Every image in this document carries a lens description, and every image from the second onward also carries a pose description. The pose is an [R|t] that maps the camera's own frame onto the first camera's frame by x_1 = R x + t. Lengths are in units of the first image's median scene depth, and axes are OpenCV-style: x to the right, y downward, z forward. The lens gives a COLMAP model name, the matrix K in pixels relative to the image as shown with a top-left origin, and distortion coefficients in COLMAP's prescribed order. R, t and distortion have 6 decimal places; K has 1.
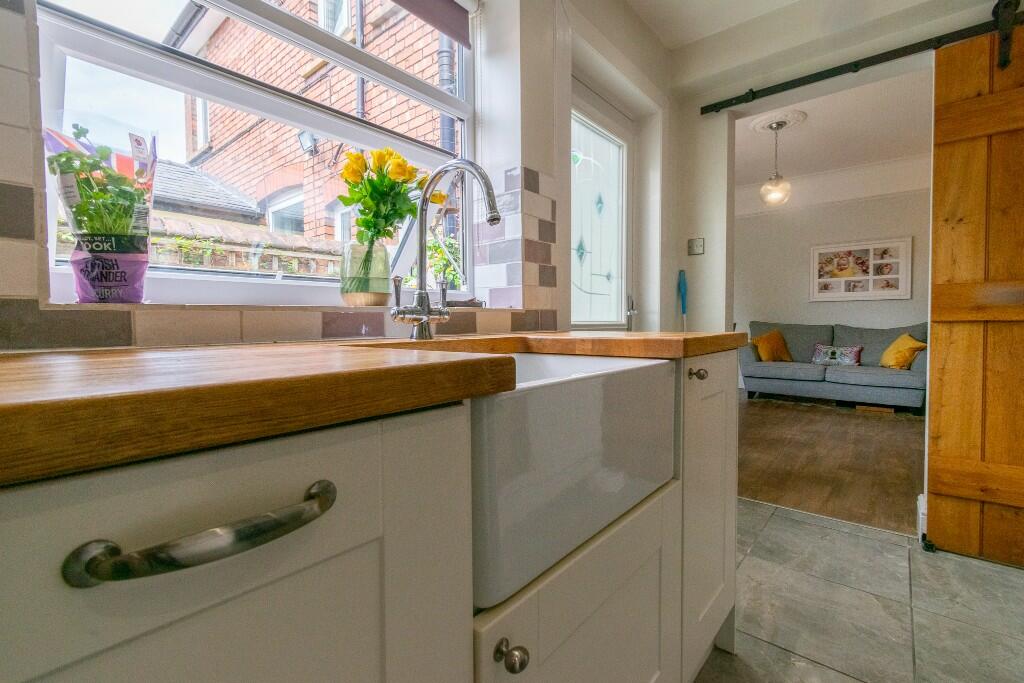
lens RADIAL K [[454.2, 0, 513.5], [0, 454.2, 336.6], [0, 0, 1]] dist [0.001948, -0.000303]
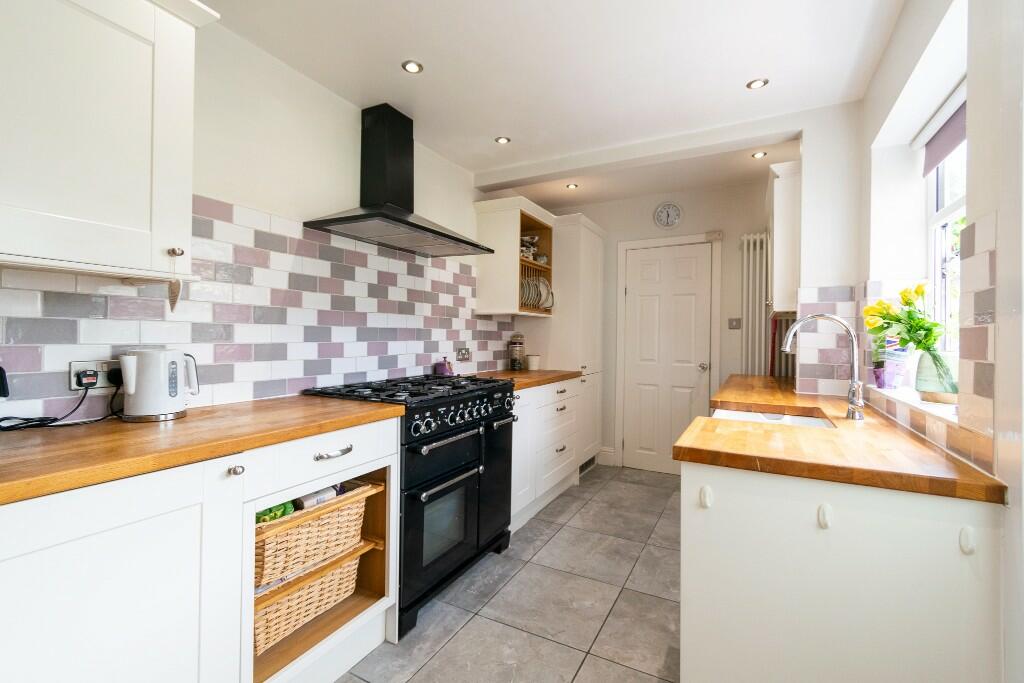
lens RADIAL K [[454.2, 0, 512.8], [0, 454.2, 338.0], [0, 0, 1]] dist [0.001948, -0.000303]
pose [[-0.978223, 0.001523, -0.207551, 0.642394], [-0.006246, 0.999304, 0.036769, -0.159845], [0.207463, 0.037264, -0.977533, 1.142312]]
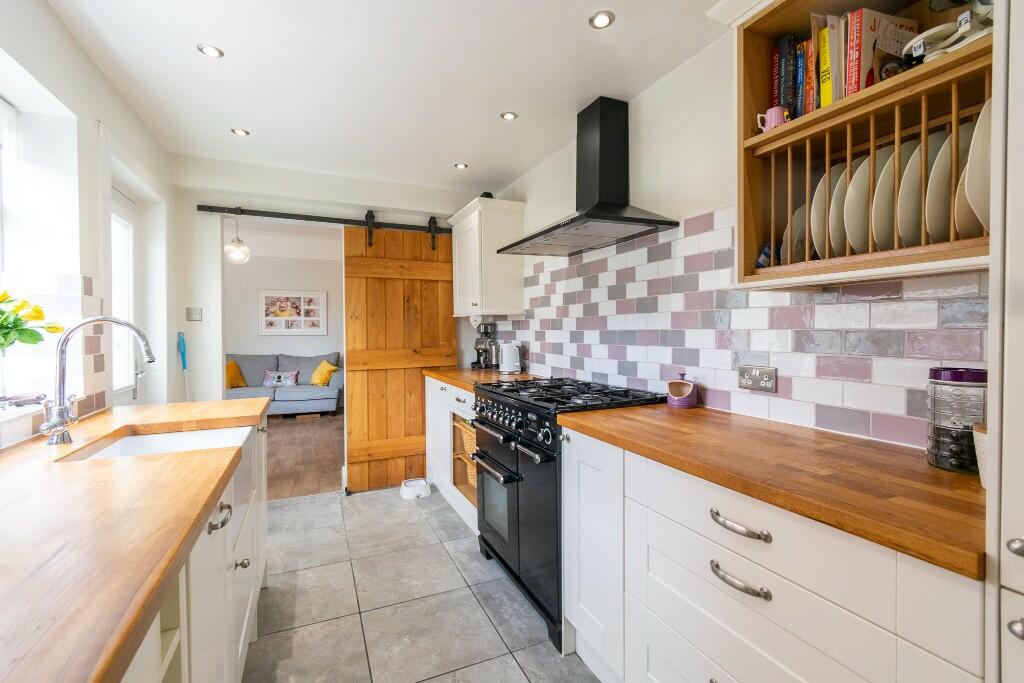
lens RADIAL K [[454.2, 0, 513.1], [0, 454.2, 337.3], [0, 0, 1]] dist [0.001948, -0.000303]
pose [[0.433651, -0.008135, 0.901044, -0.405974], [0.029919, 0.999538, -0.005376, -0.125147], [-0.900584, 0.029290, 0.433694, -0.374743]]
